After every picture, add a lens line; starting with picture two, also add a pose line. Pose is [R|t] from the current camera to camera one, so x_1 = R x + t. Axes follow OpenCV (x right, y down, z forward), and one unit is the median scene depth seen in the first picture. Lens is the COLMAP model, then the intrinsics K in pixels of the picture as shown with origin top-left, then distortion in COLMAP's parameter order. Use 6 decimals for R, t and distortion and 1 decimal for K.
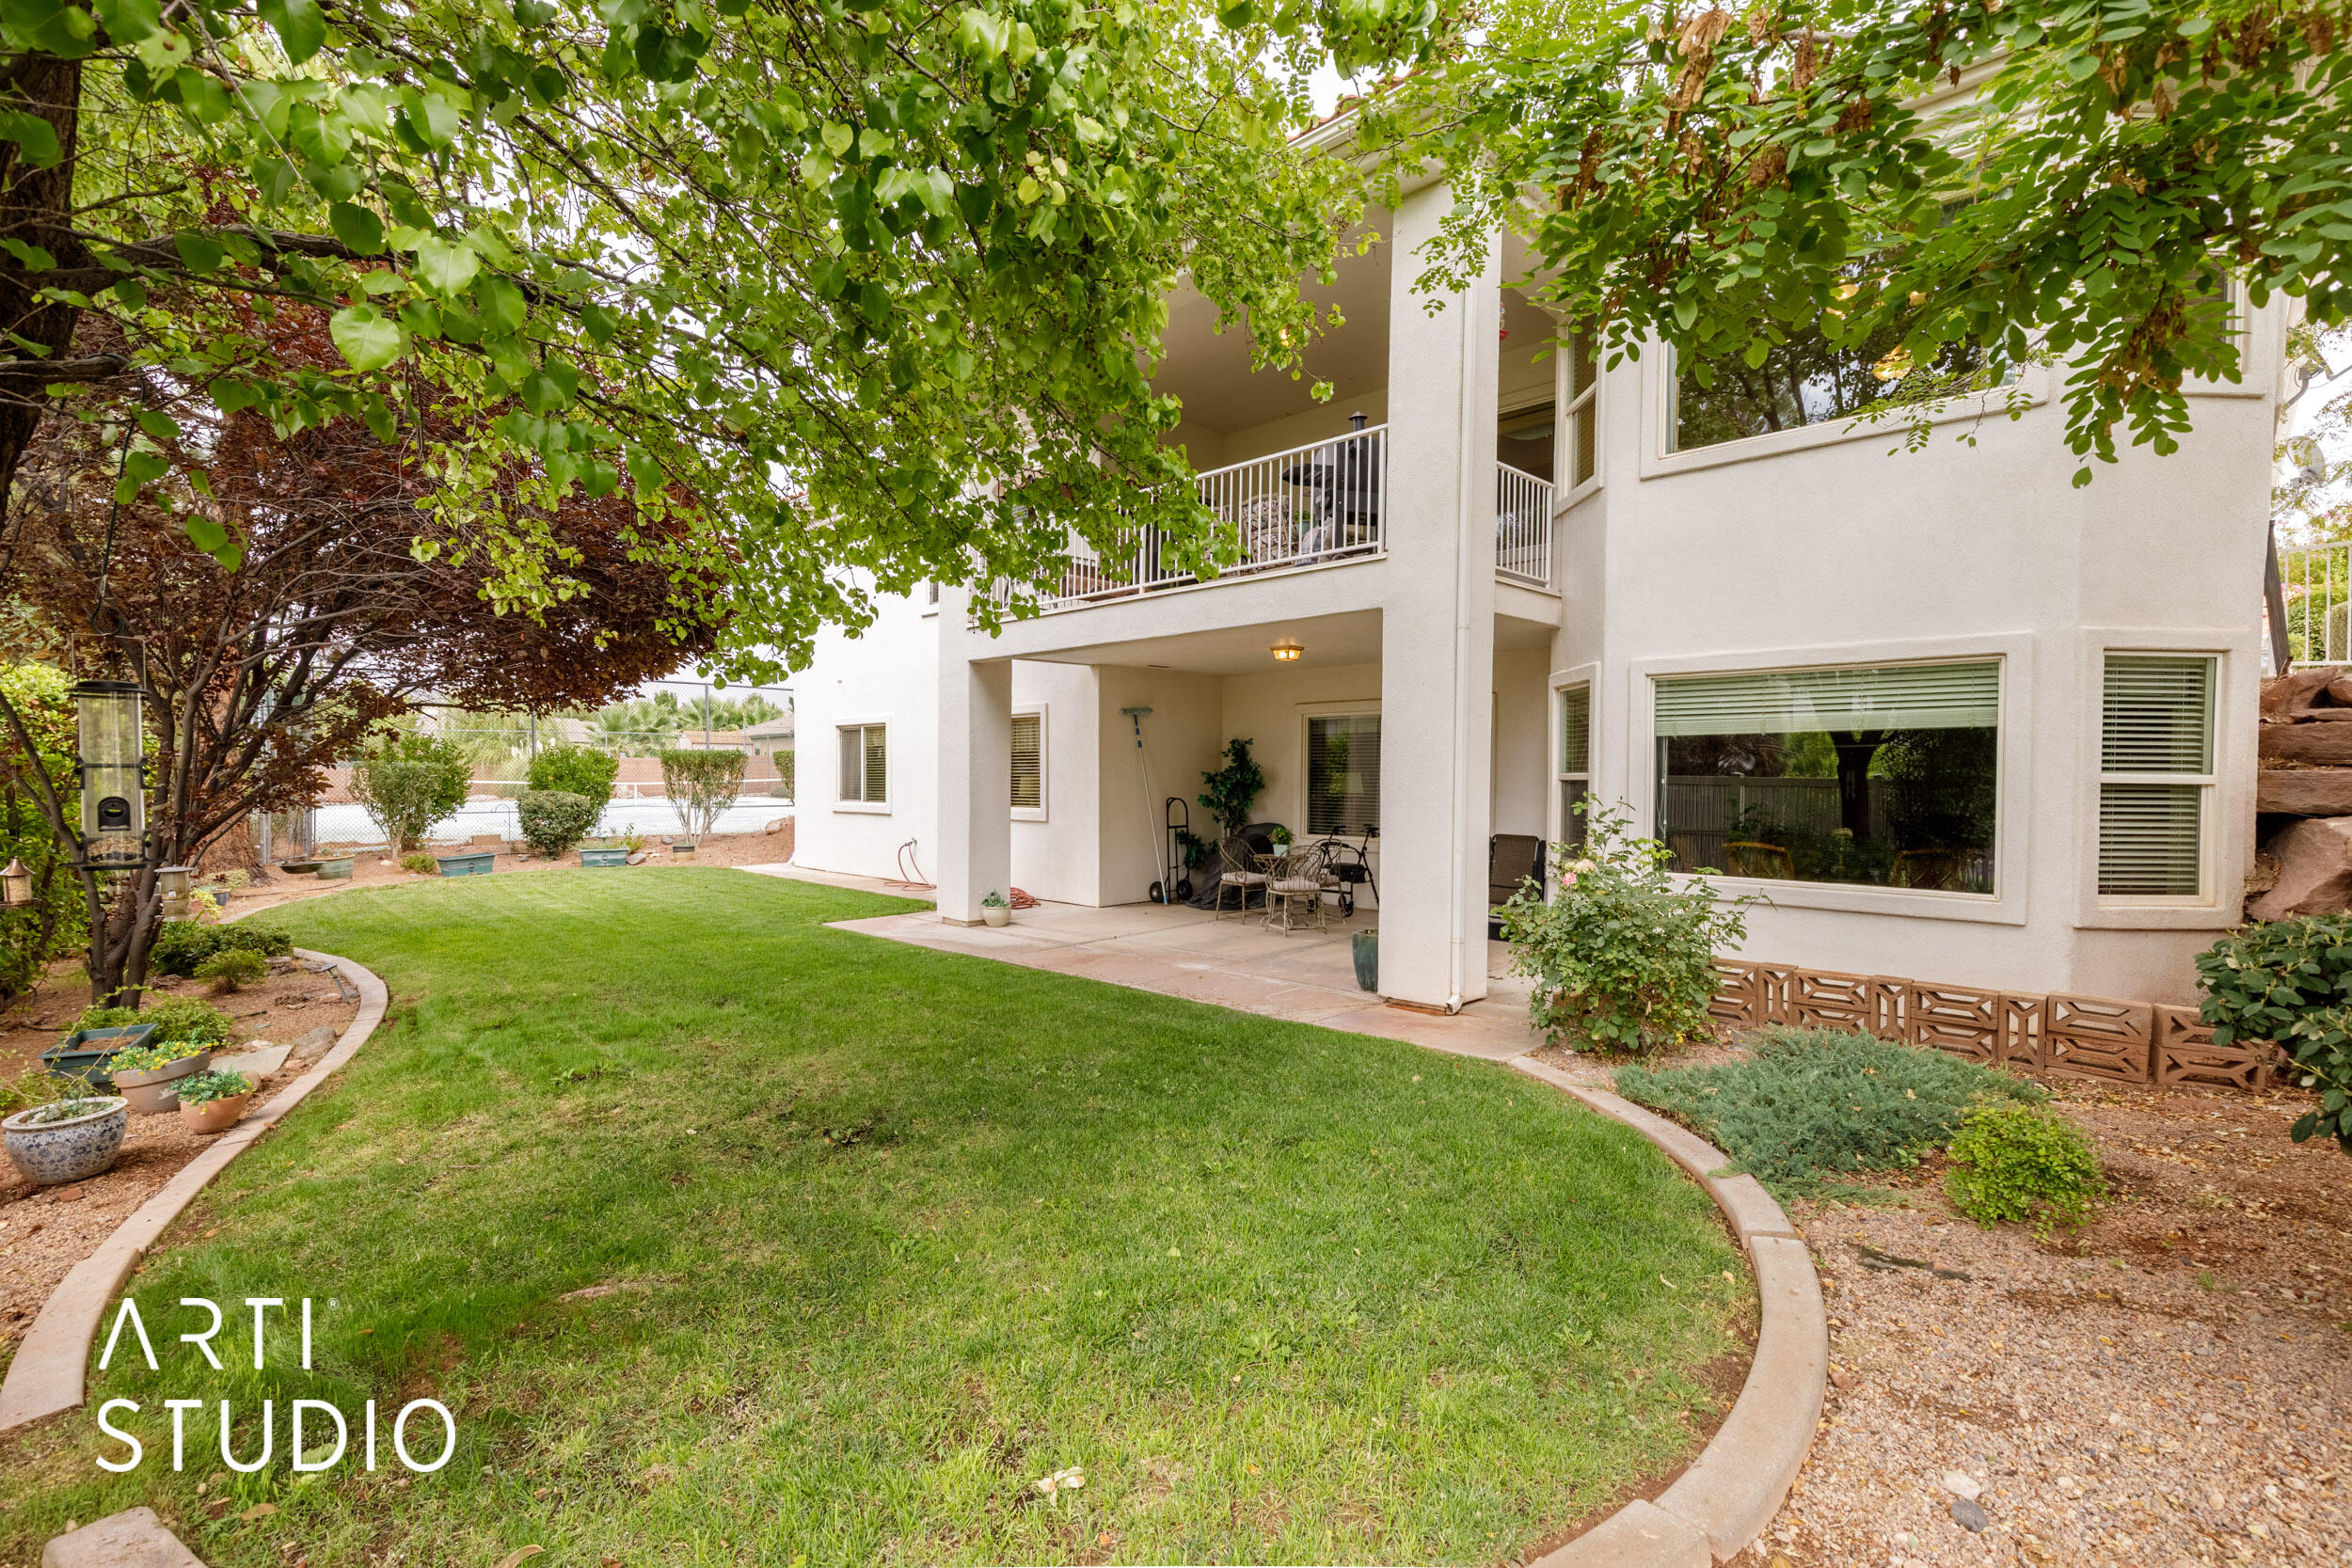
lens RADIAL K [[1059.0, 0, 1189.4], [0, 1059.0, 787.4], [0, 0, 1]] dist [0.000227, -0.000329]
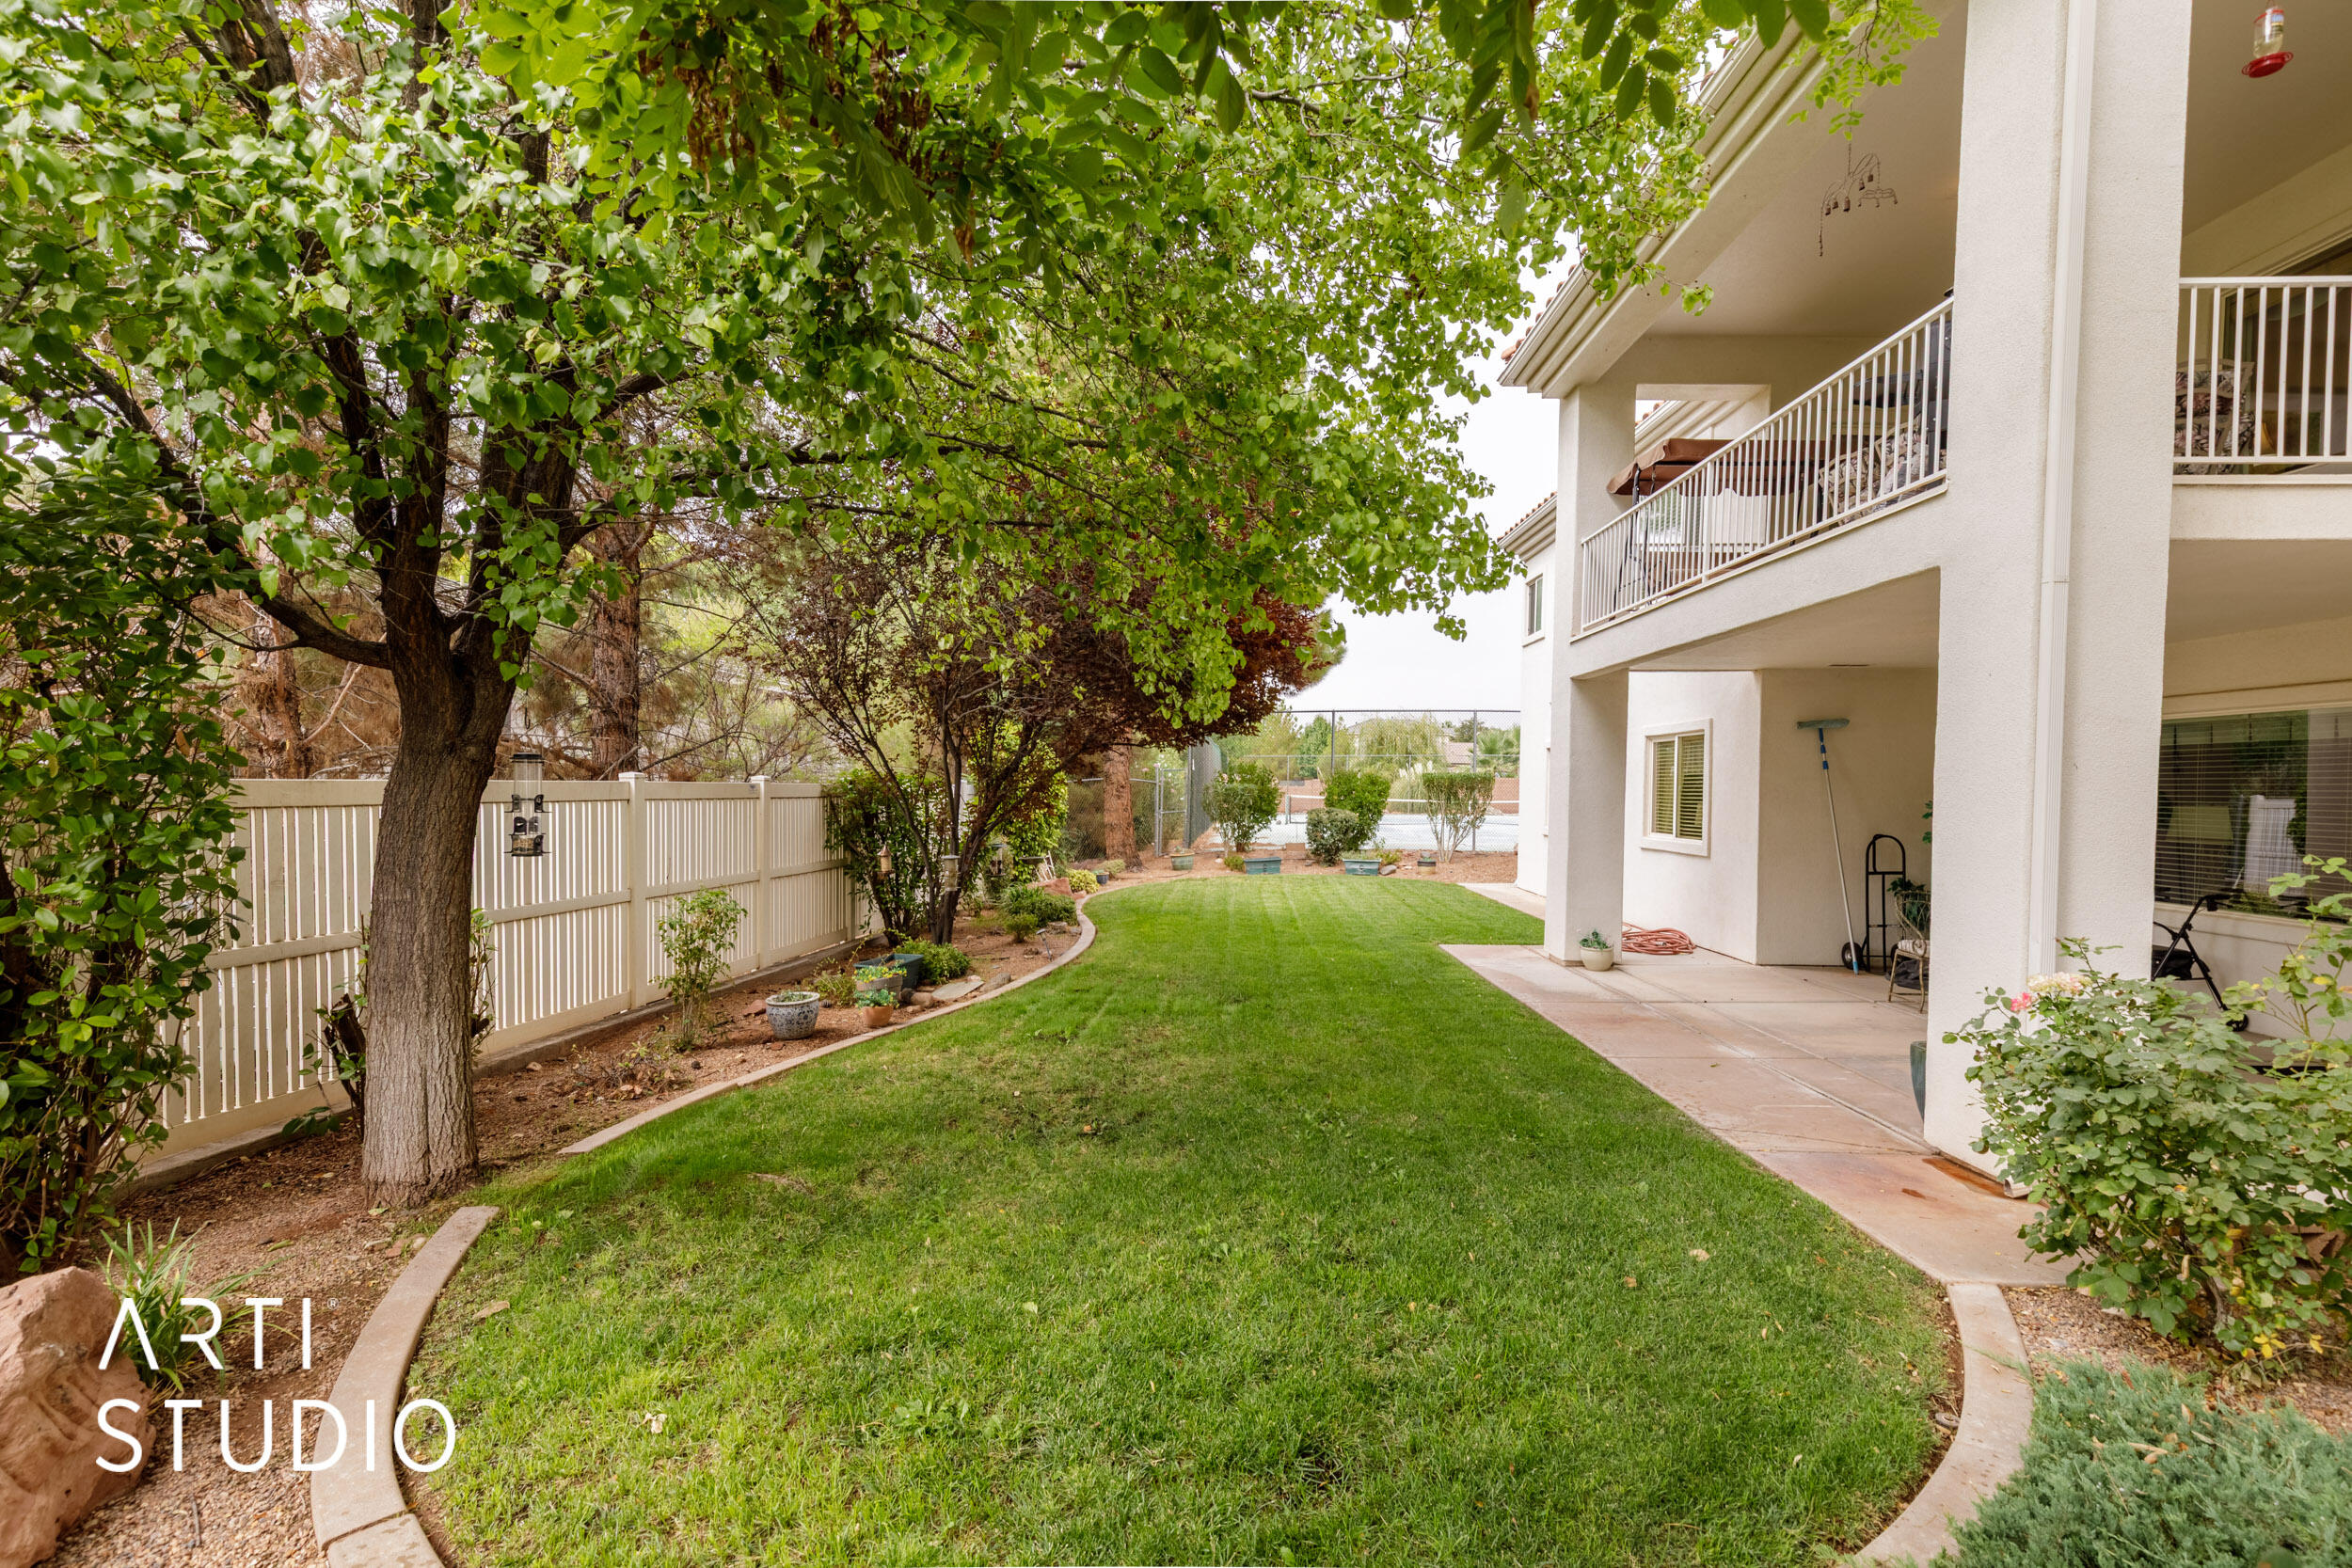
lens RADIAL K [[1059.0, 0, 1189.4], [0, 1059.0, 787.4], [0, 0, 1]] dist [0.000227, -0.000329]
pose [[0.684174, 0.008272, -0.729272, 0.347768], [-0.021280, 0.999736, -0.008625, -0.012887], [0.729008, 0.021420, 0.684170, 0.192496]]
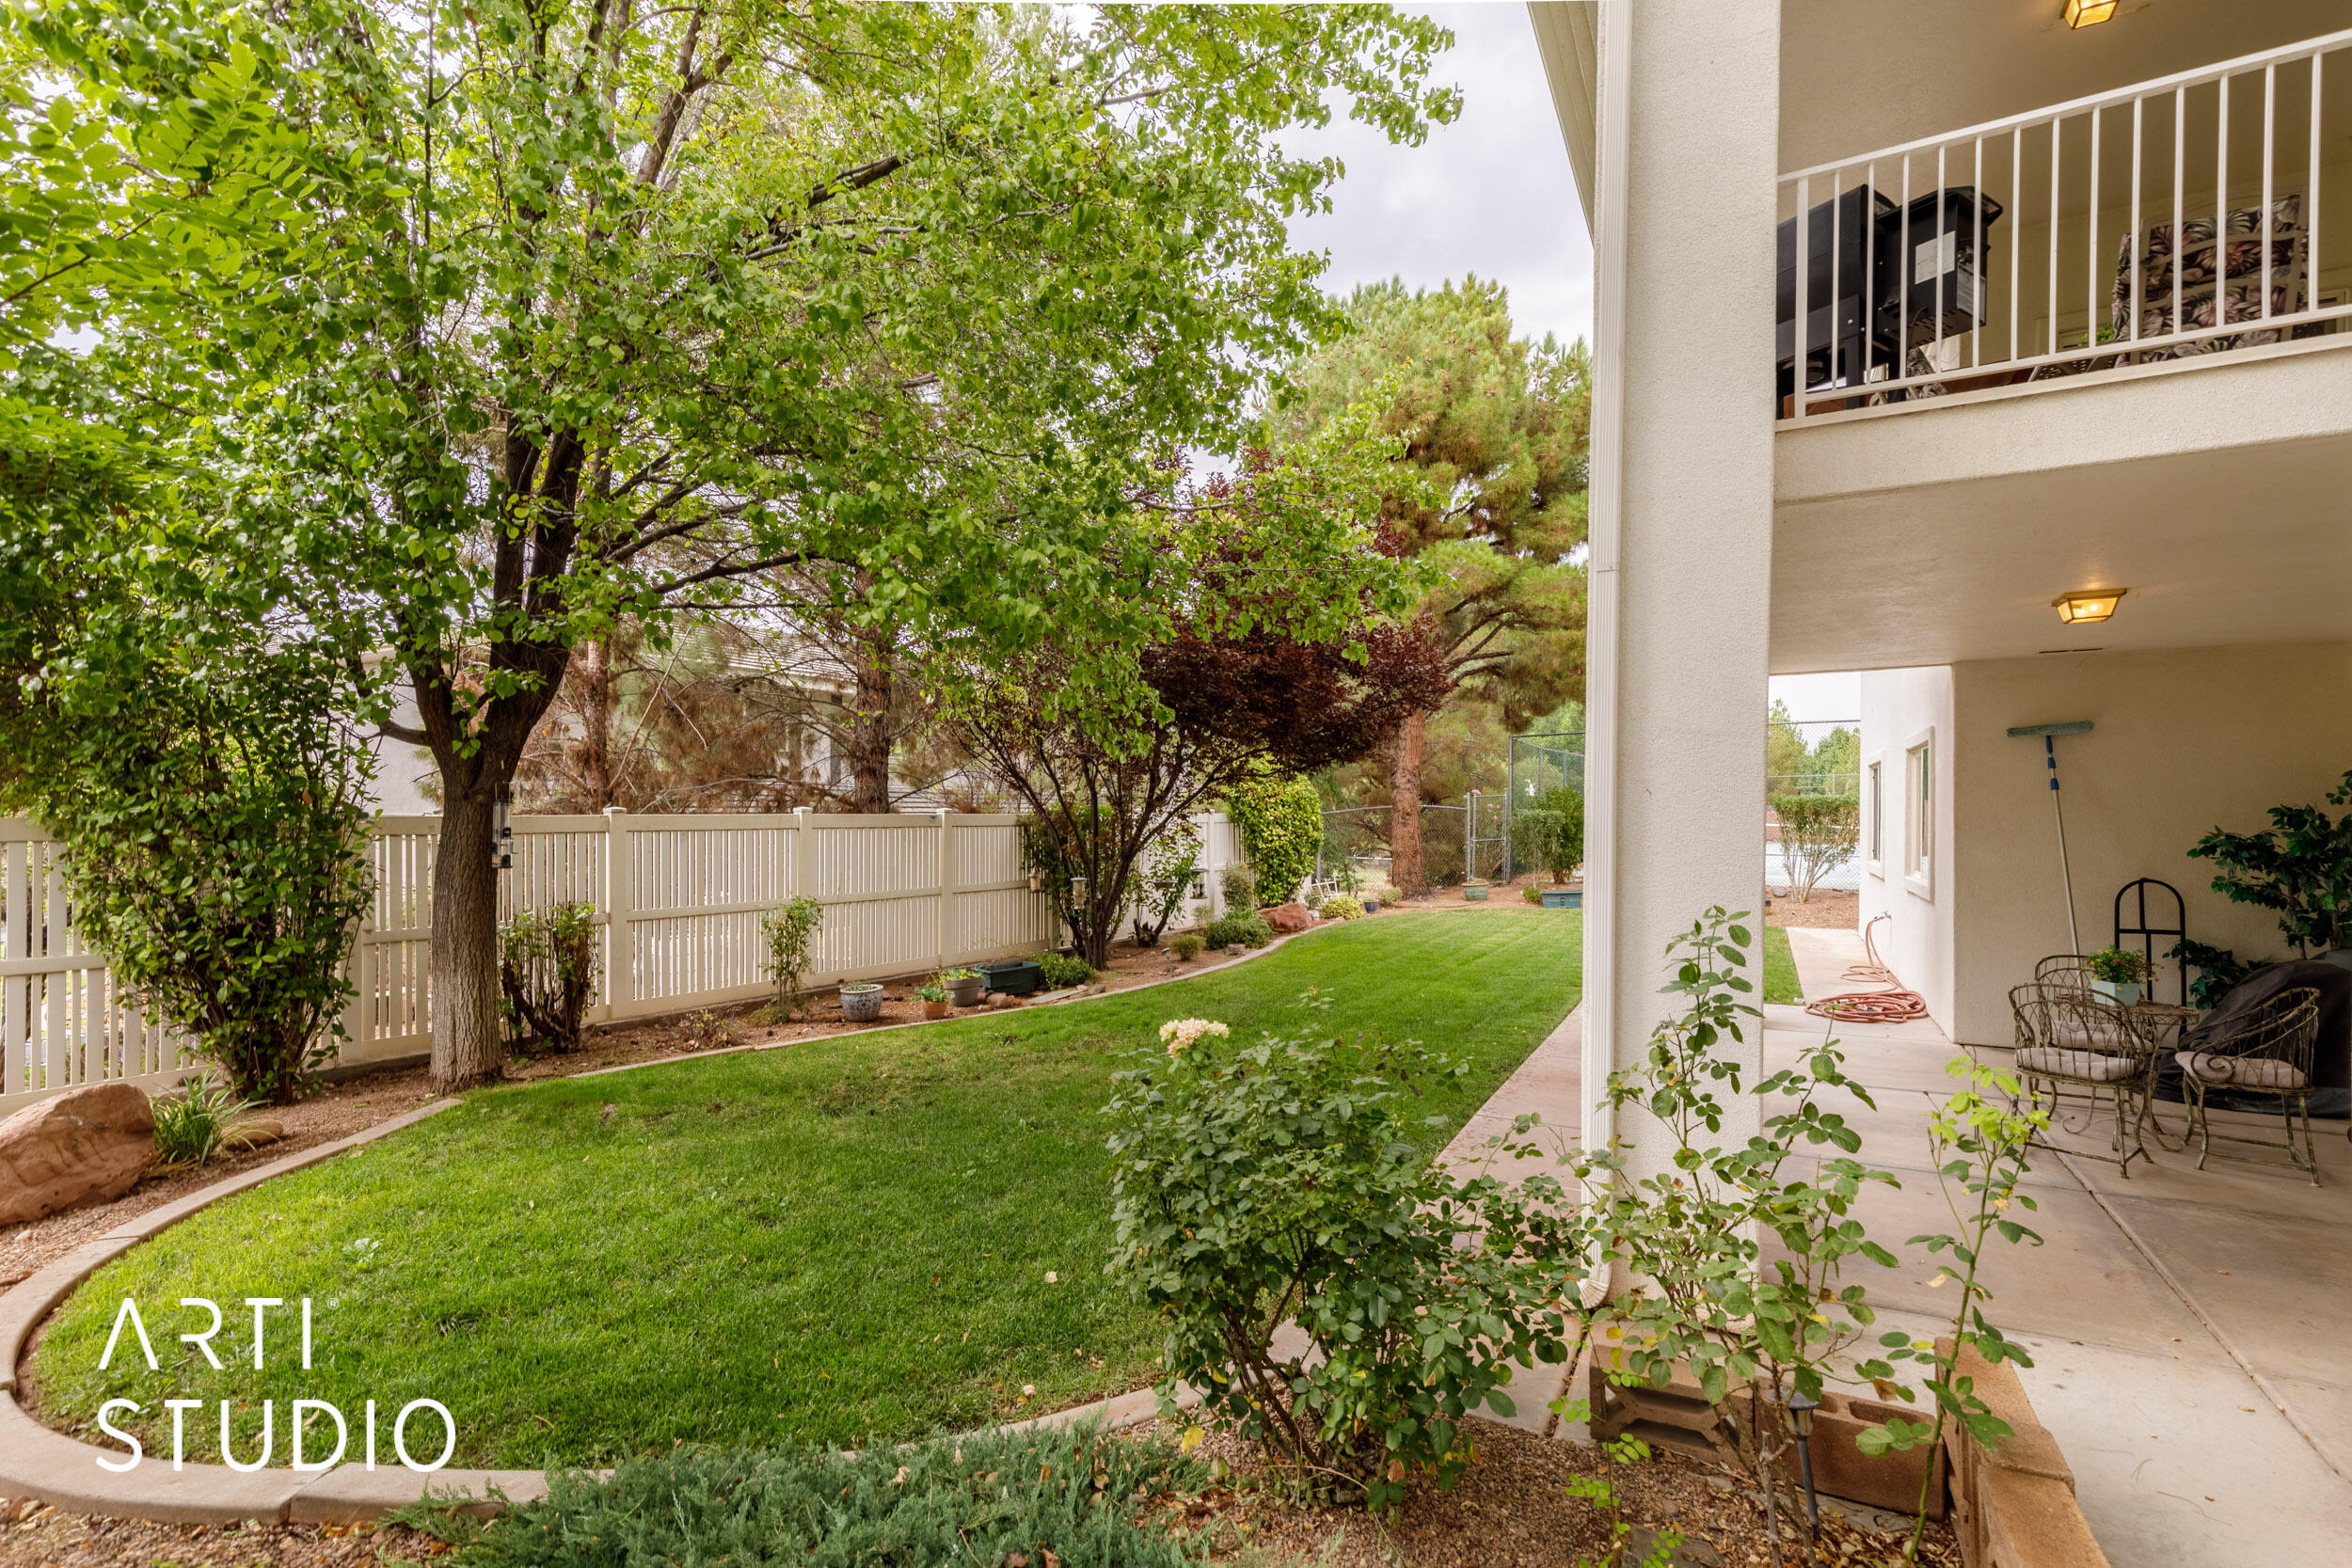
lens RADIAL K [[1059.0, 0, 1189.4], [0, 1059.0, 787.4], [0, 0, 1]] dist [0.000227, -0.000329]
pose [[0.275862, -0.017590, -0.961036, 0.661010], [-0.018681, 0.999546, -0.023657, -0.027700], [0.961016, 0.024479, 0.275408, 0.628027]]
